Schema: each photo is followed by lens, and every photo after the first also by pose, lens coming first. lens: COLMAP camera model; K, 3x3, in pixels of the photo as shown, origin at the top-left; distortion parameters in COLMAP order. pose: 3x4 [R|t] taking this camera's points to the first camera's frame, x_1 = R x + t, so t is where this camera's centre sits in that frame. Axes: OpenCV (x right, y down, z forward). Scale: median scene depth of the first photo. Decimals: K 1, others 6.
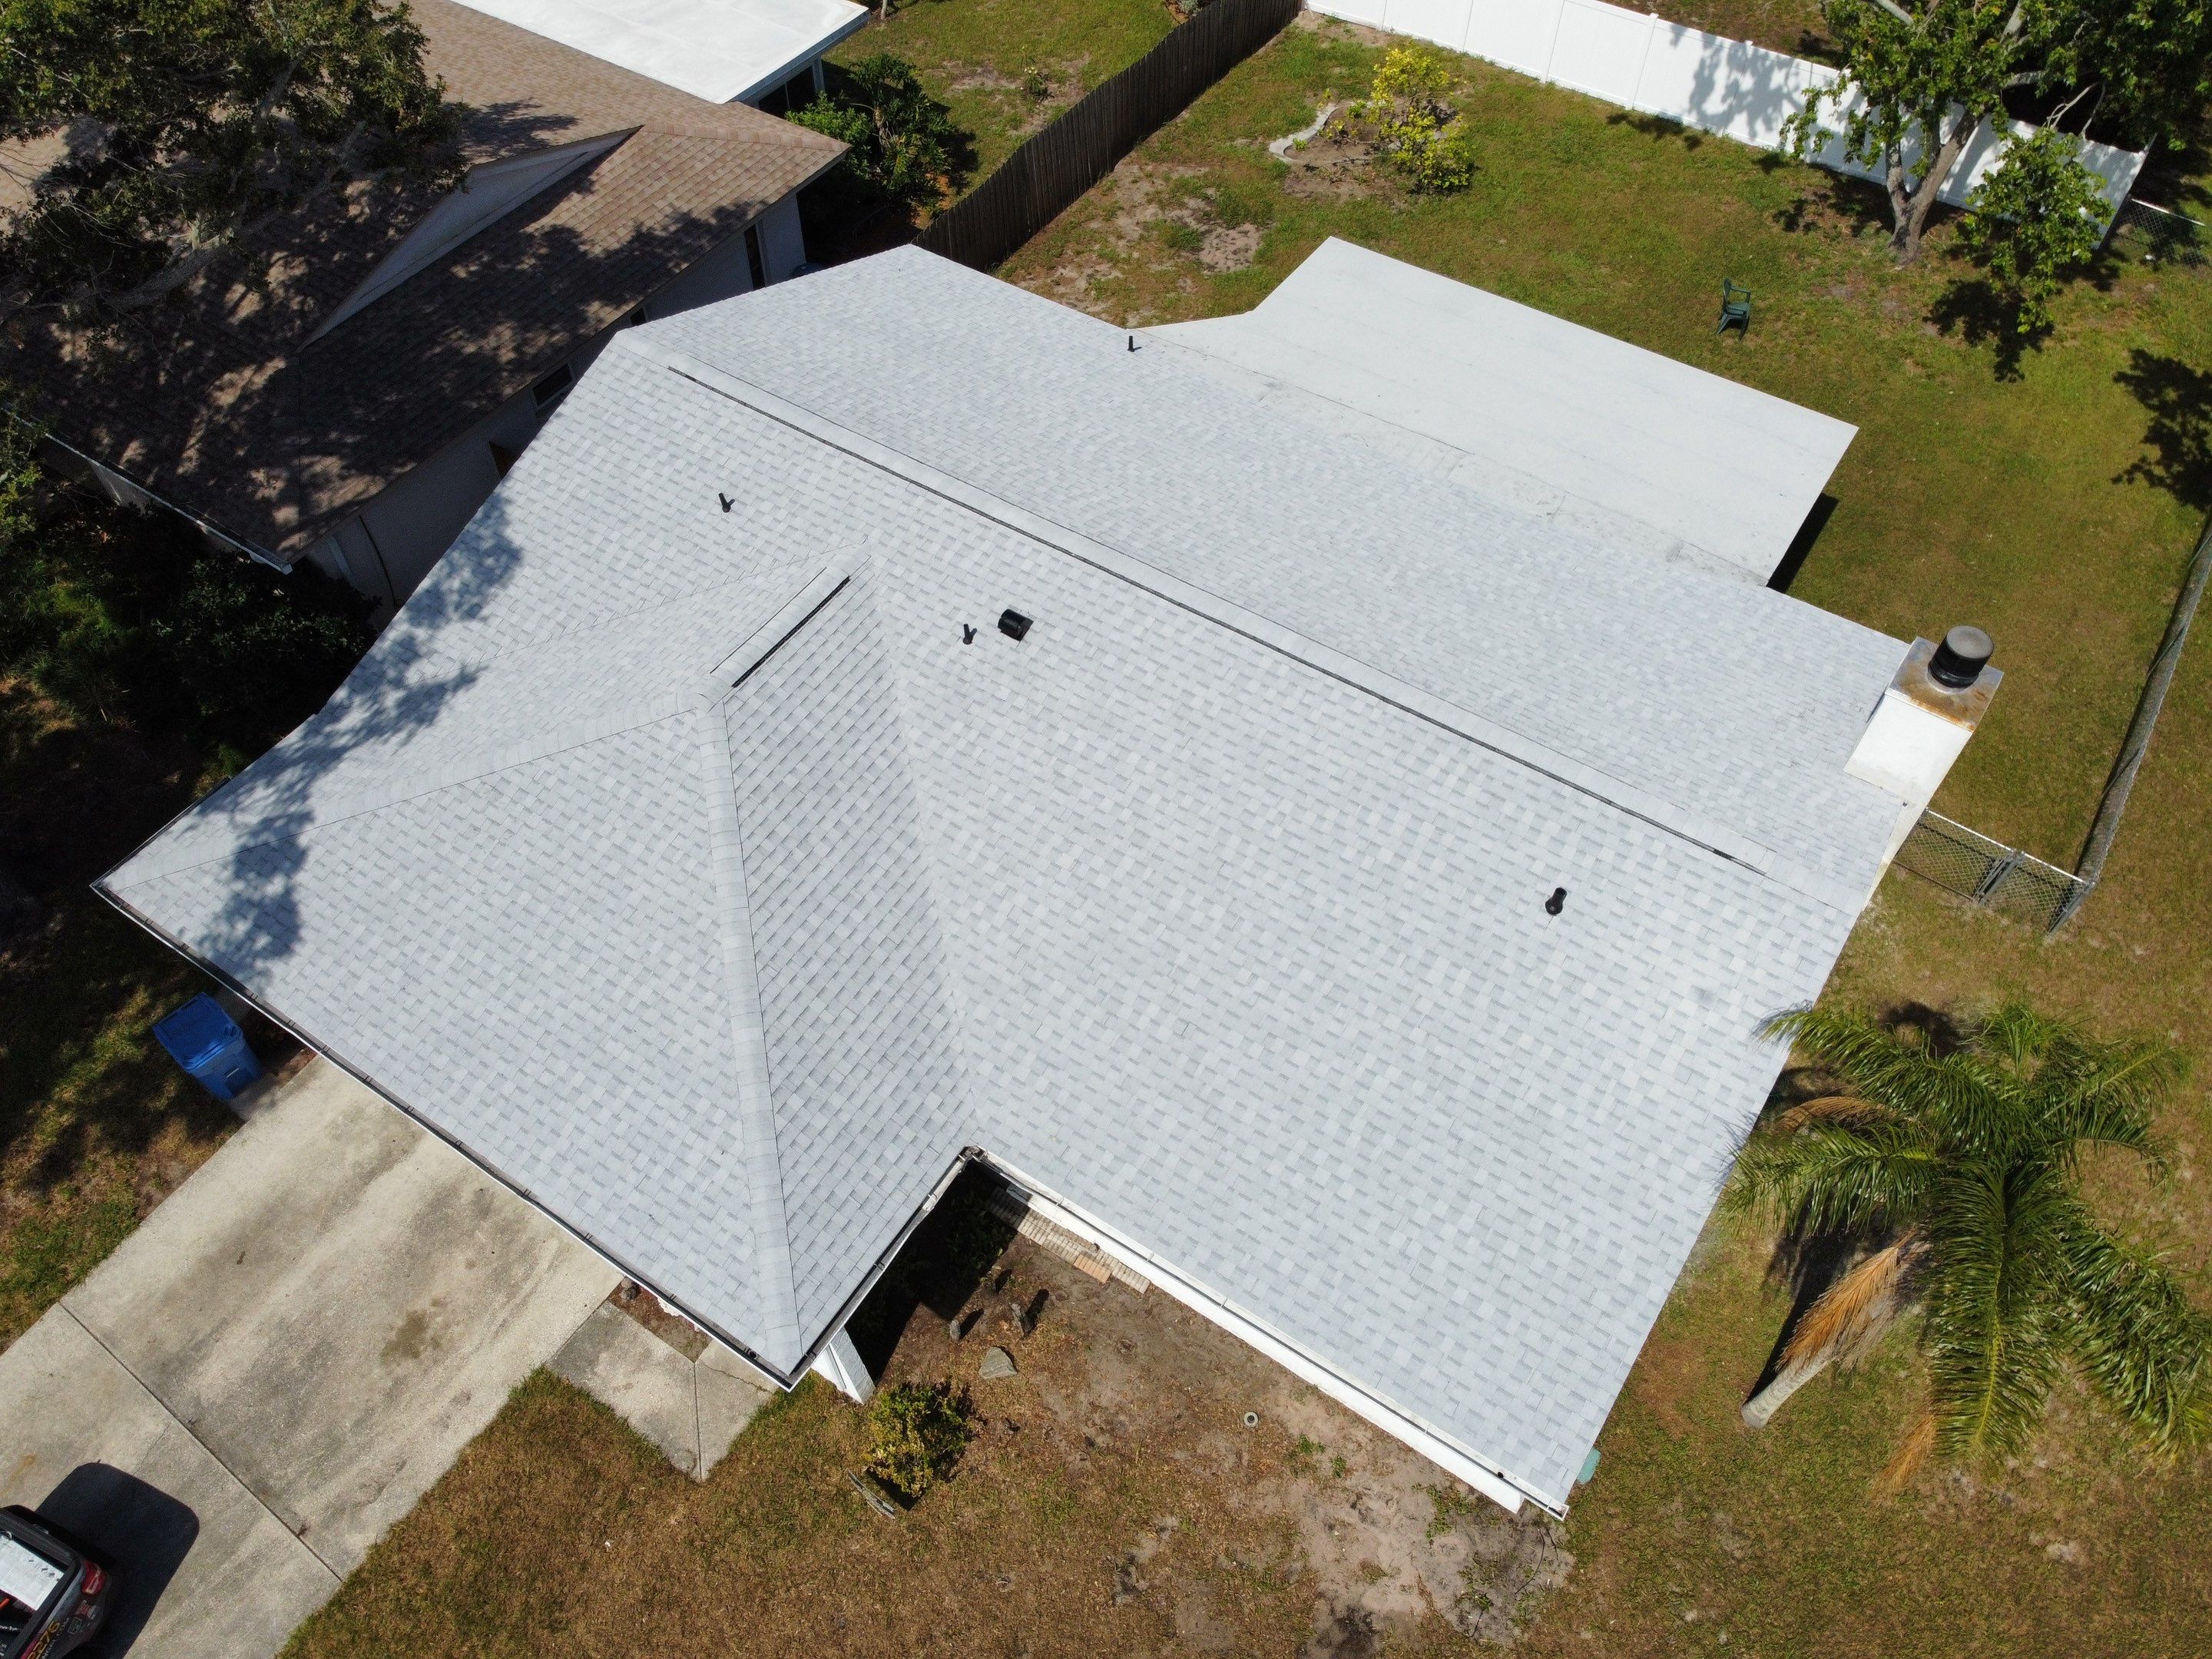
lens RADIAL K [[1687.6, 0, 1070.8], [0, 1687.6, 803.8], [0, 0, 1]] dist [0.002000, -0.003832]
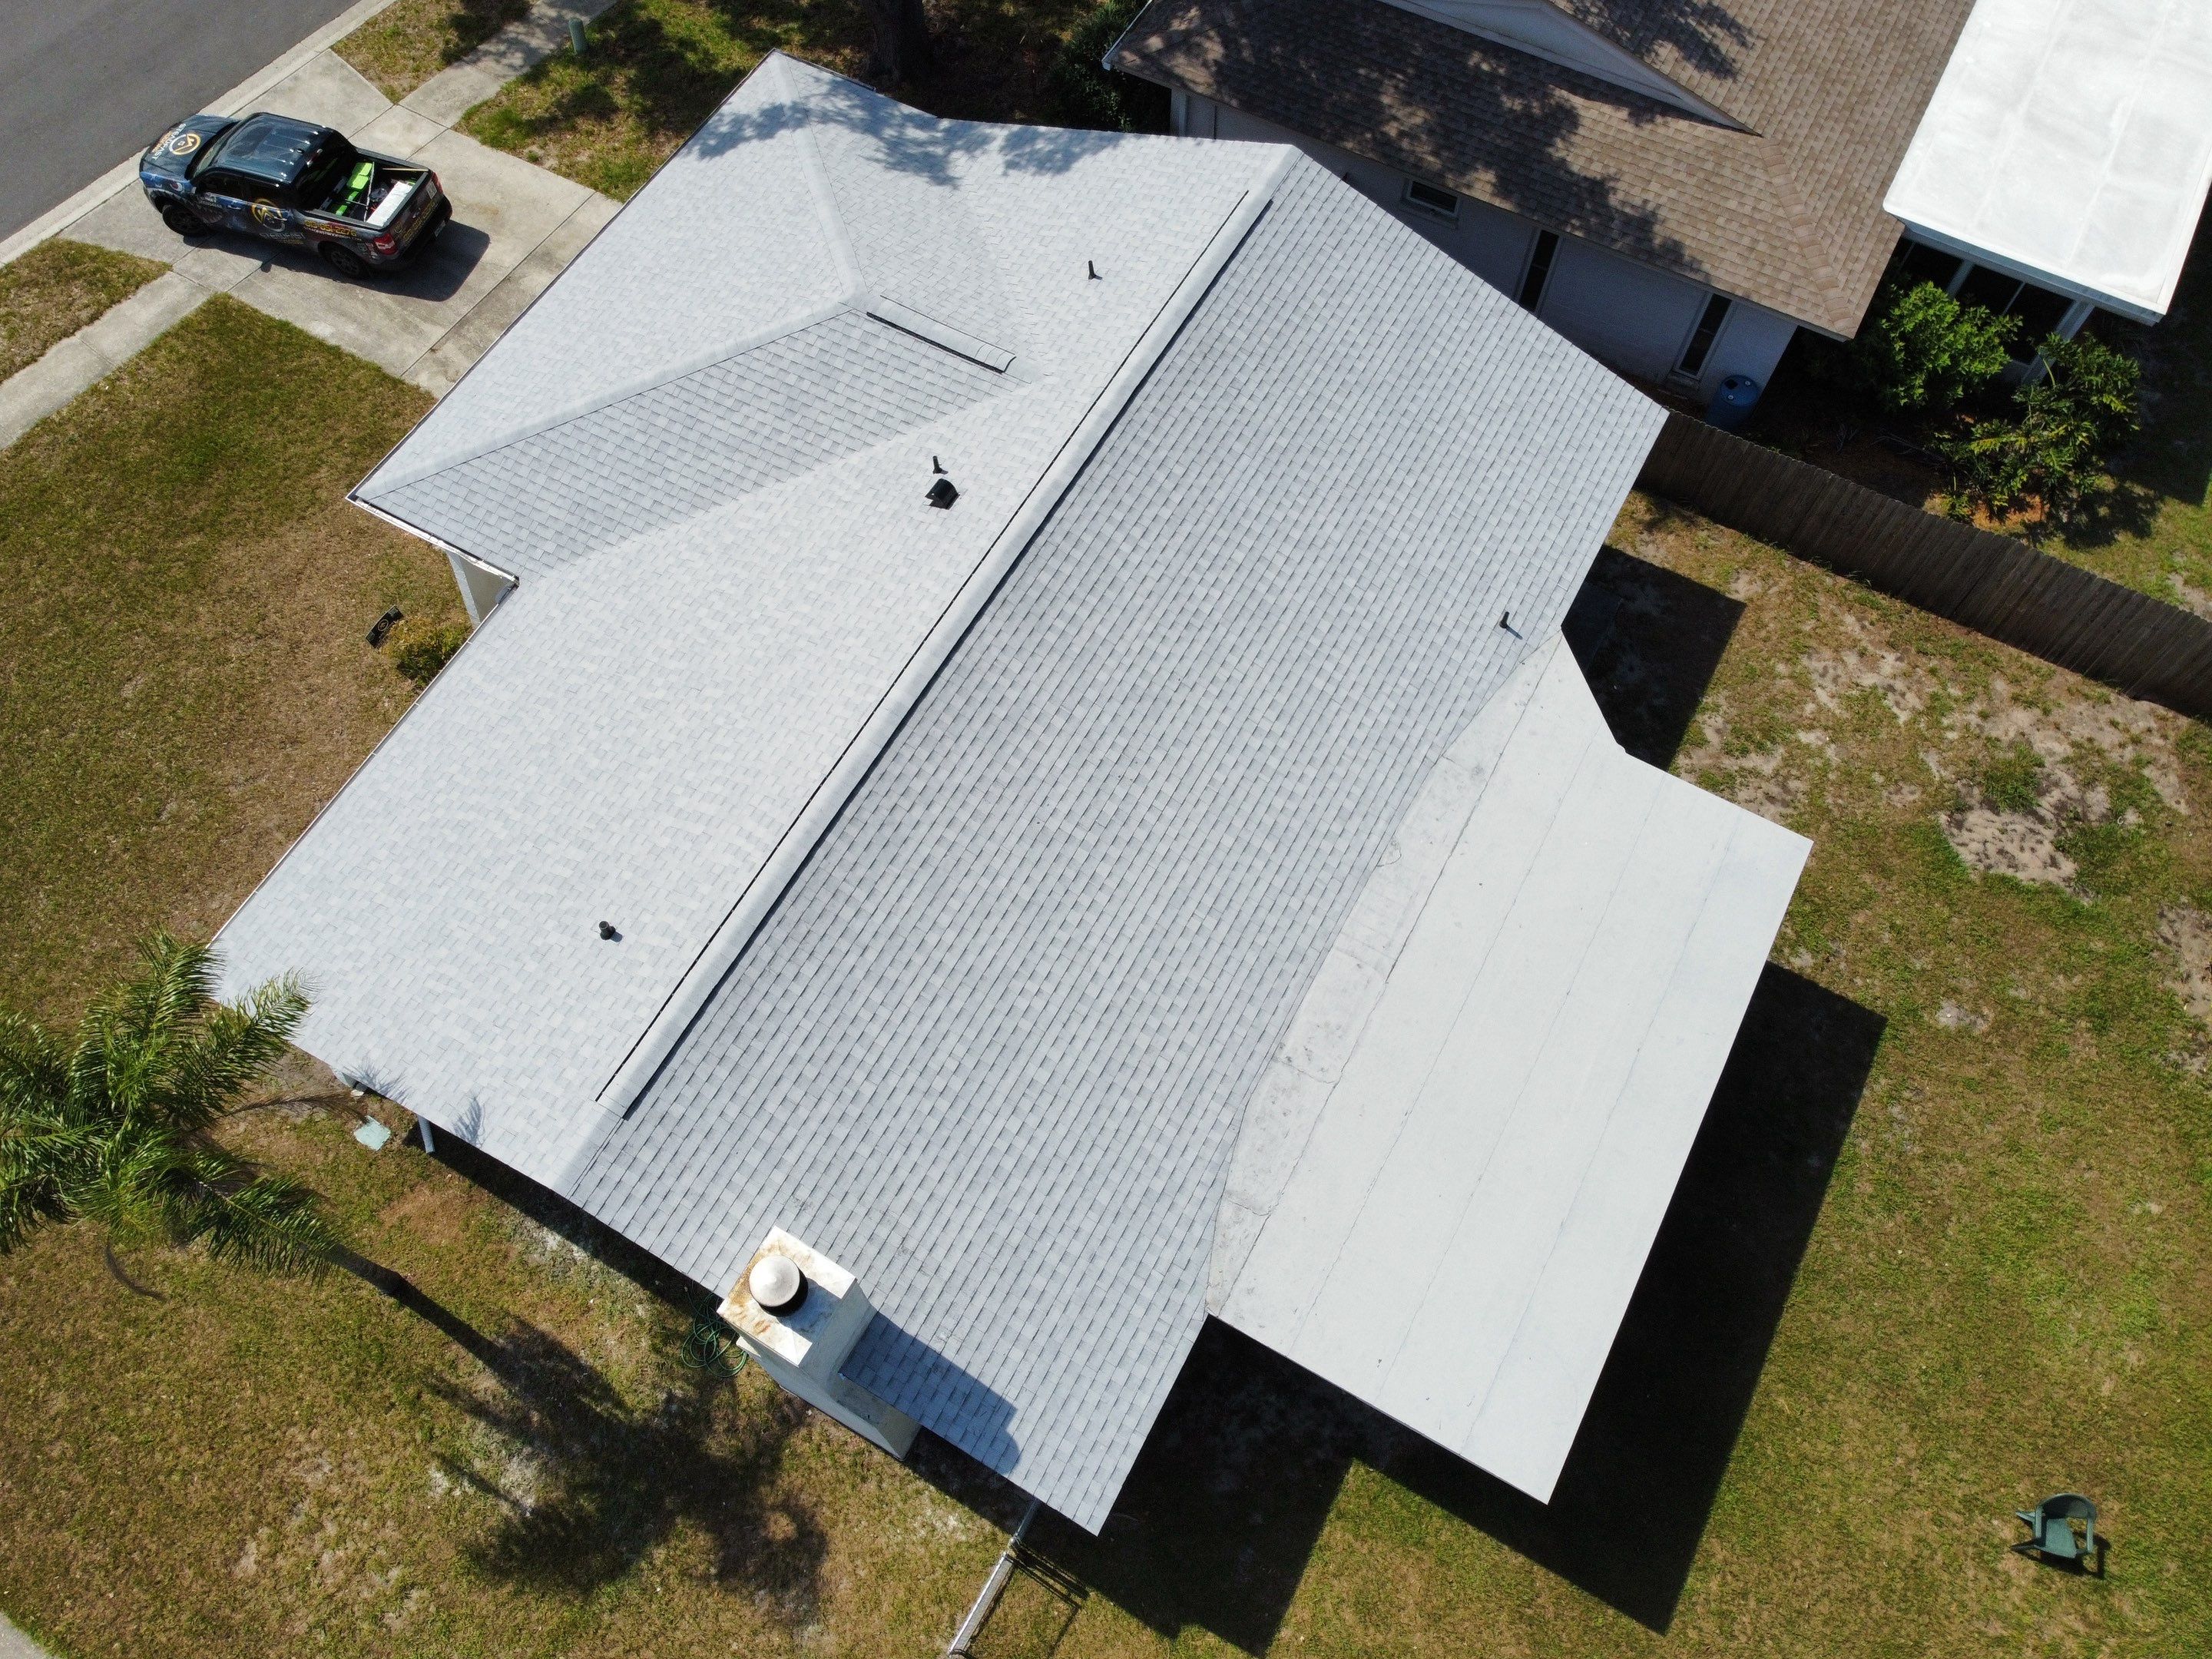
lens RADIAL K [[1687.6, 0, 1082.0], [0, 1687.6, 796.5], [0, 0, 1]] dist [0.002000, -0.003832]
pose [[0.080921, 0.883721, -0.460965, 0.632927], [-0.783721, 0.342157, 0.518373, -0.660381], [0.615820, 0.319320, 0.720278, 0.339024]]
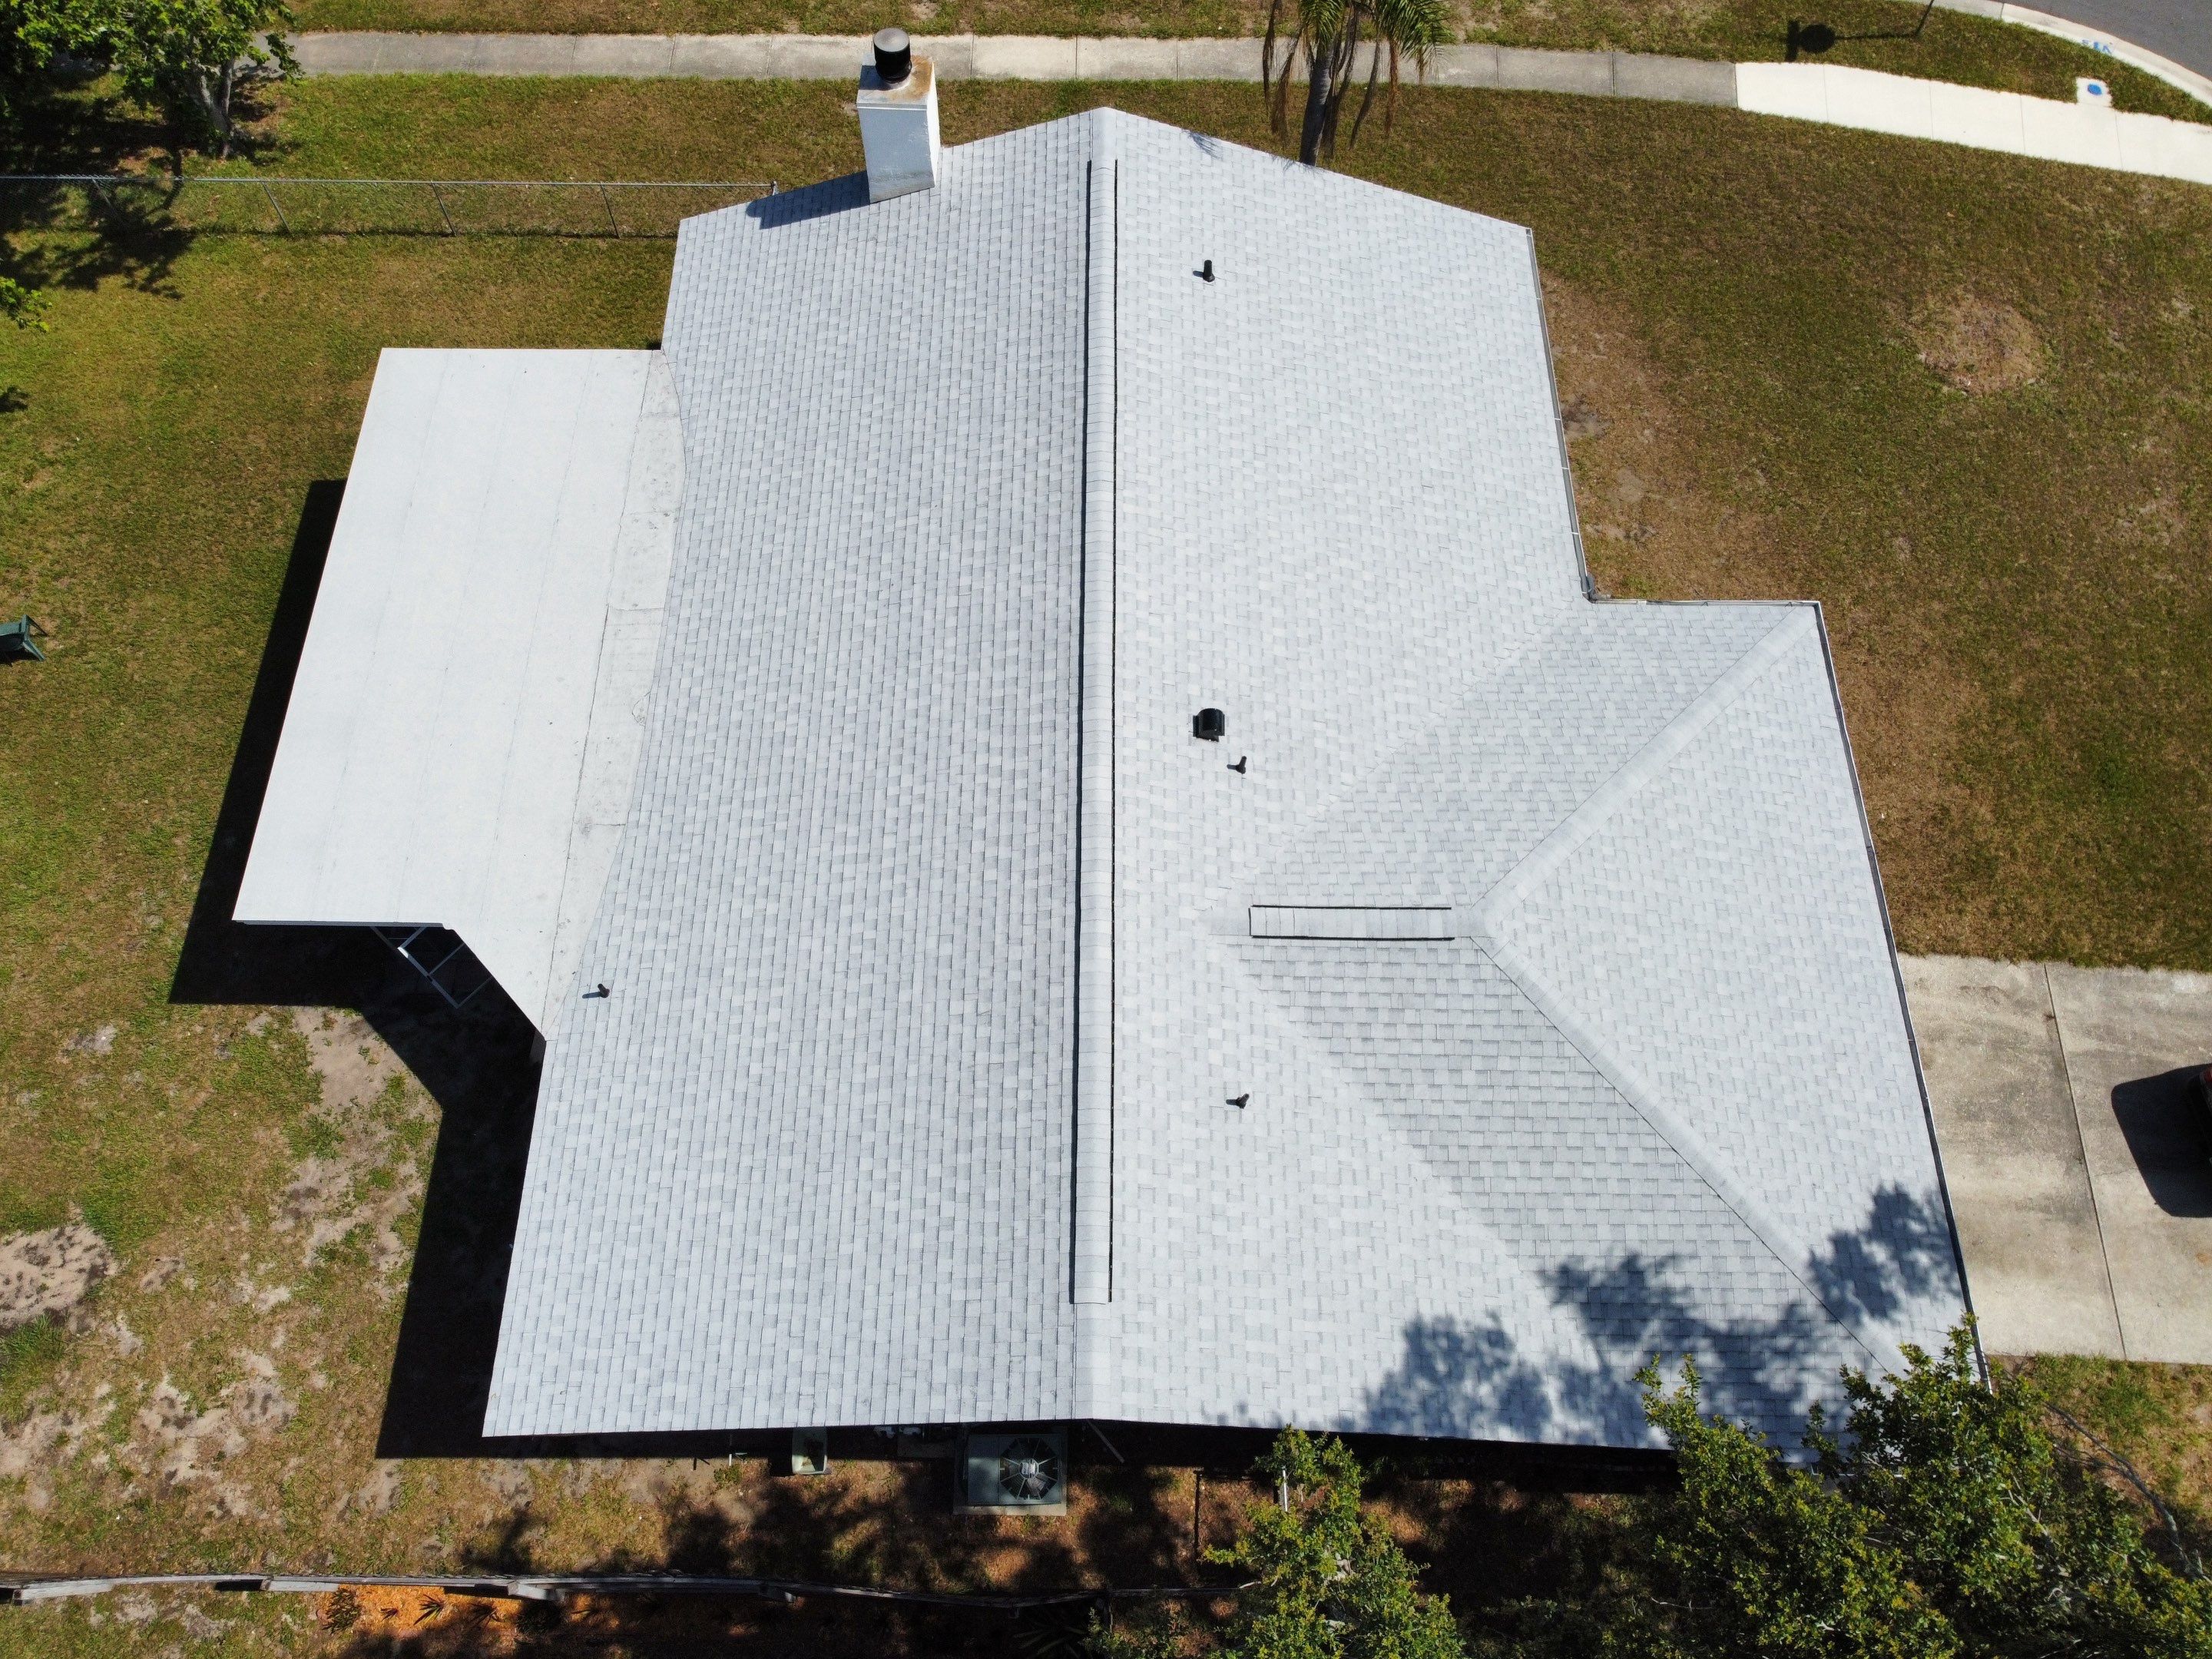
lens RADIAL K [[1687.6, 0, 1091.3], [0, 1687.6, 805.4], [0, 0, 1]] dist [0.002000, -0.003832]
pose [[-0.547952, -0.744183, 0.382021, -0.392125], [0.658709, -0.102371, 0.745401, -0.862644], [-0.515607, 0.660085, 0.546295, 0.534409]]
